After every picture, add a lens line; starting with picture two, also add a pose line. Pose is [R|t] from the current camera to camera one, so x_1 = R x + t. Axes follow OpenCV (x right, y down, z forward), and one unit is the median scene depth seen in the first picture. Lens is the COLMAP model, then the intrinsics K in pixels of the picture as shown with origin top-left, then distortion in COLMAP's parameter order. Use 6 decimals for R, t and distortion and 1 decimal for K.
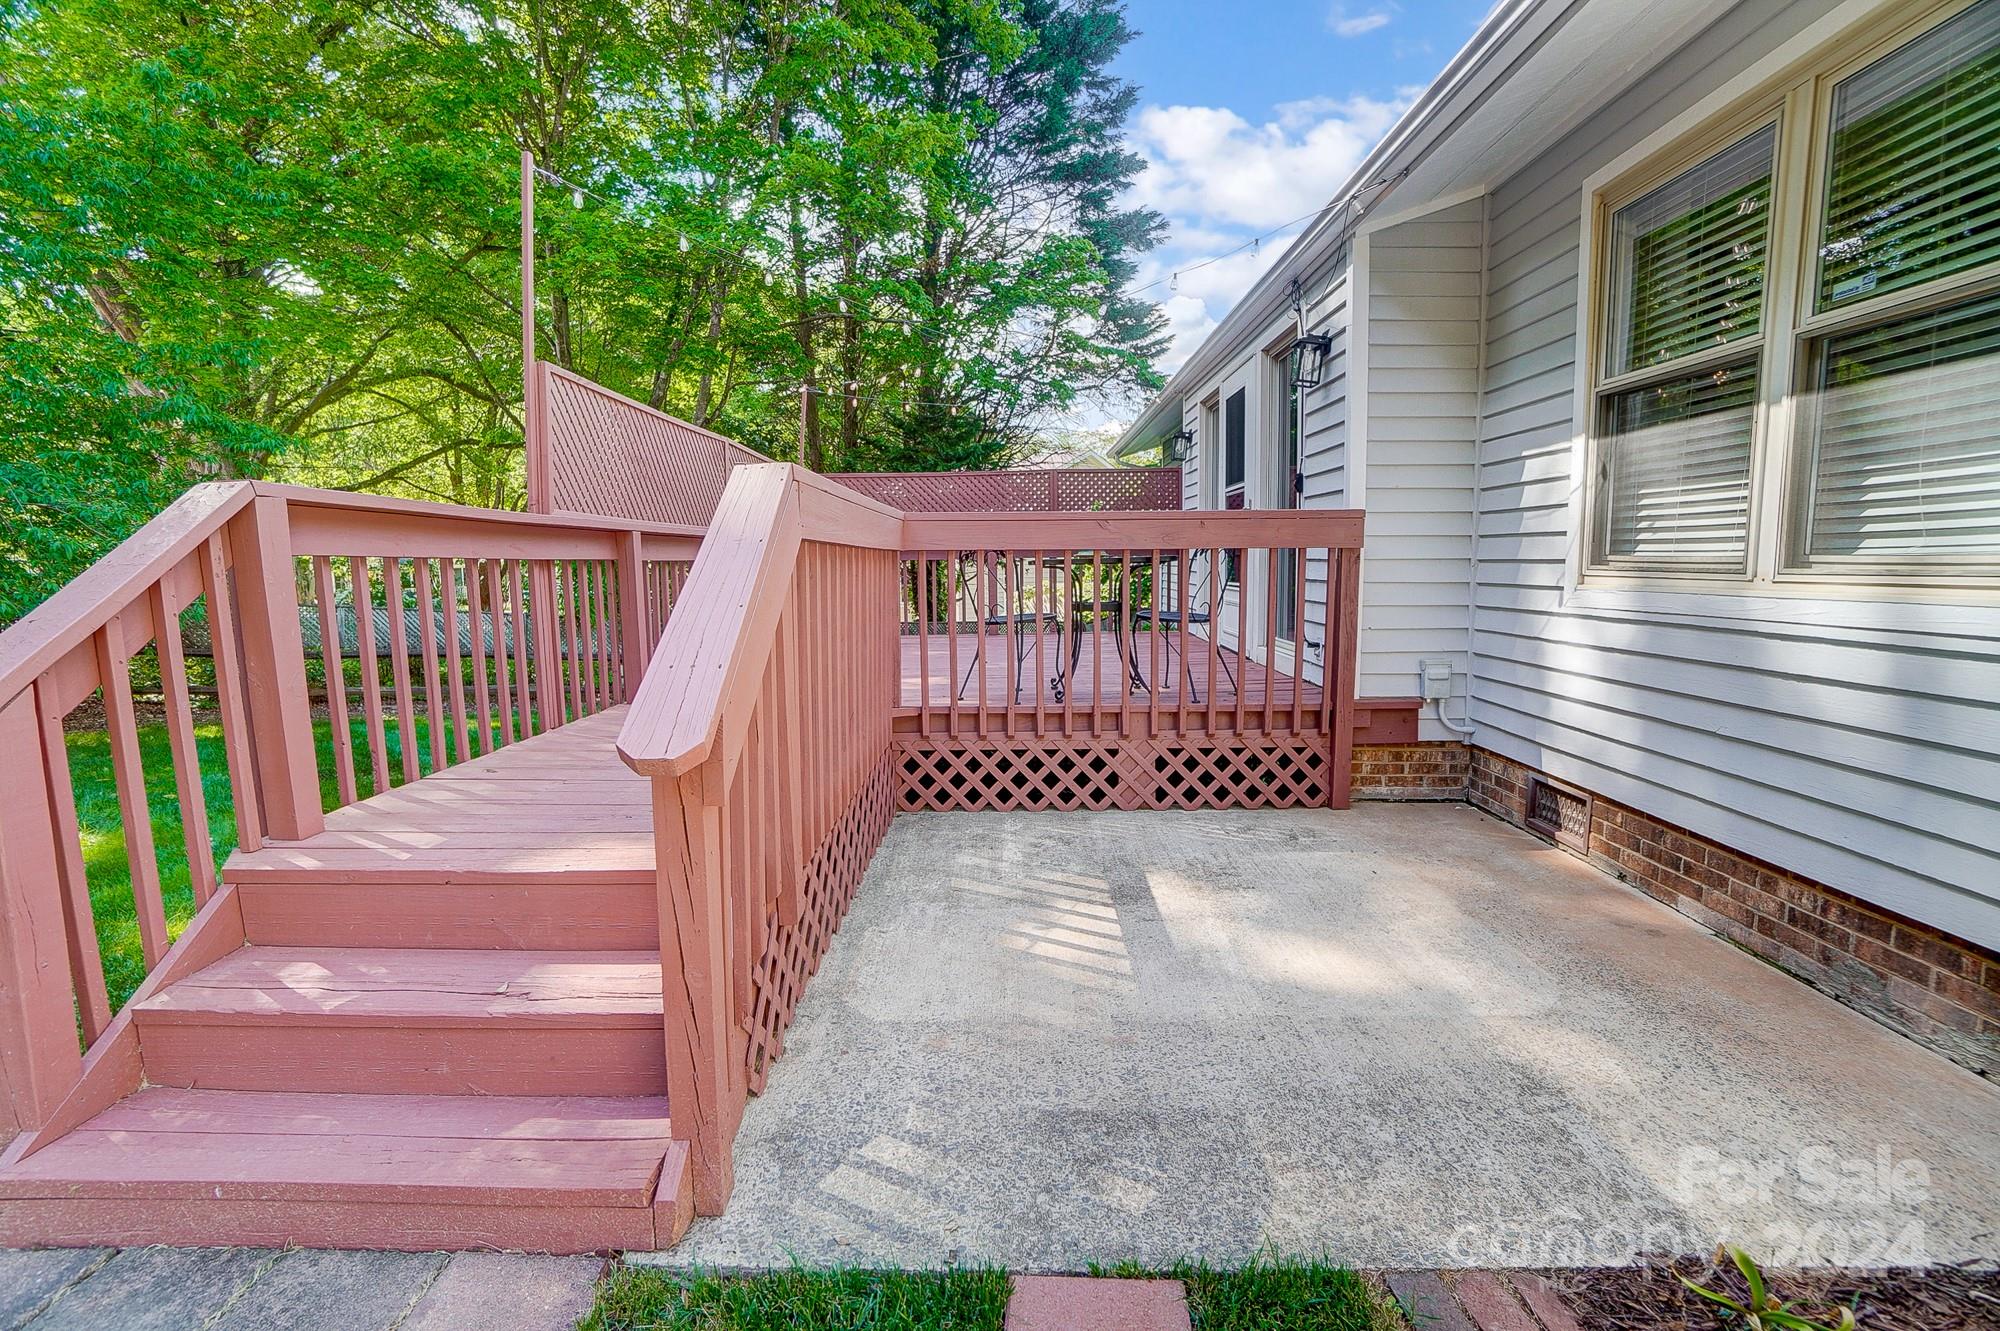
lens RADIAL K [[923.8, 0, 1000.0], [0, 923.8, 665.5], [0, 0, 1]] dist [0.001289, 0.000092]
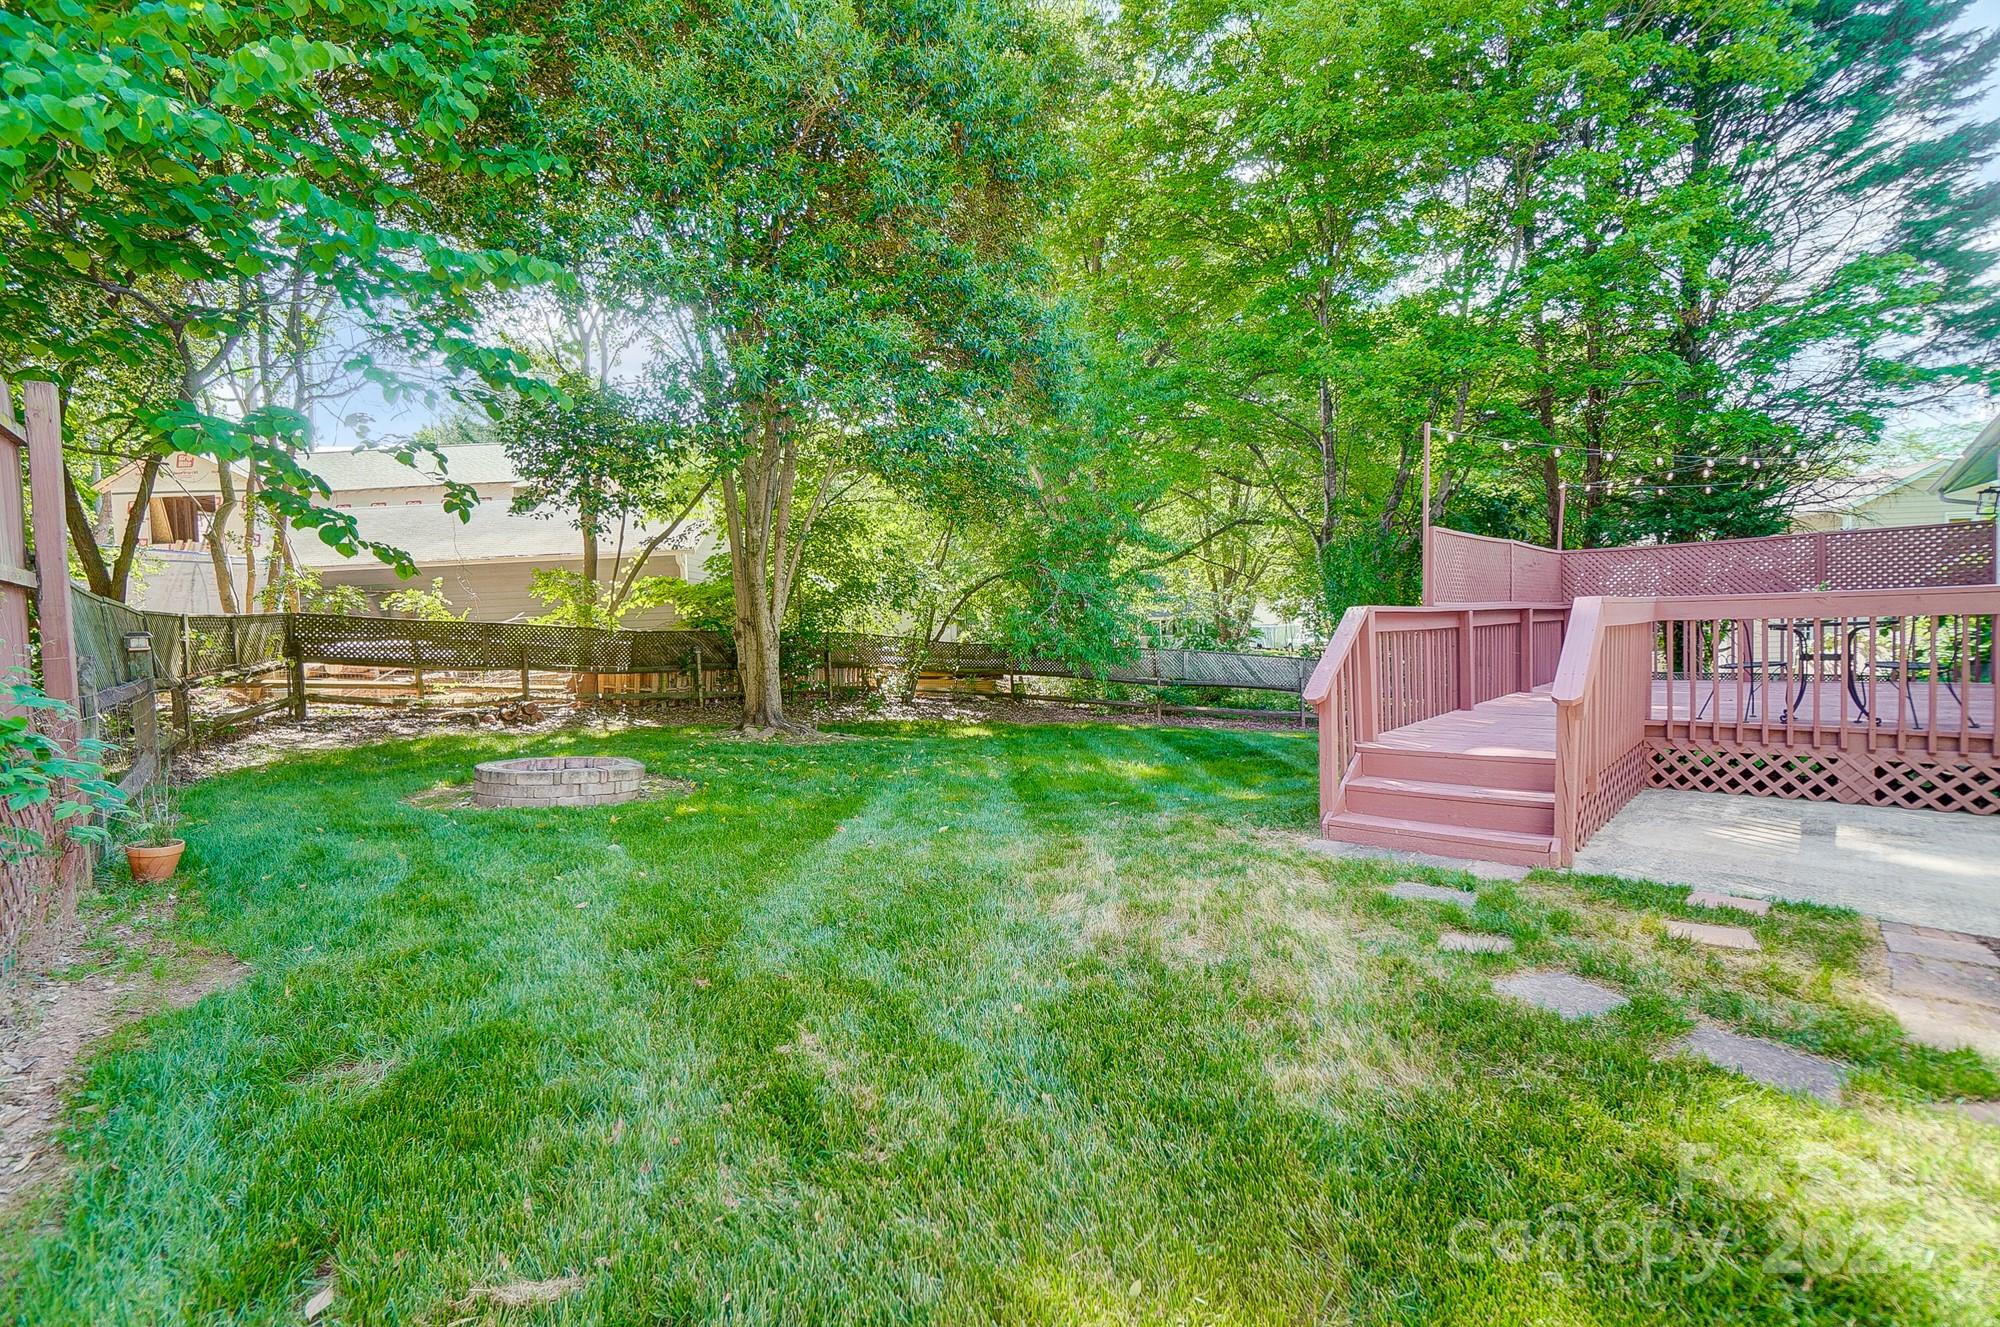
lens RADIAL K [[898.9, 0, 1000.0], [0, 898.9, 663.5], [0, 0, 1]] dist [-0.054069, 0.019898]
pose [[0.736785, 0.012052, -0.676019, 0.081363], [-0.050055, 0.998070, -0.036761, 0.058588], [0.674271, 0.060923, 0.735966, -0.816831]]
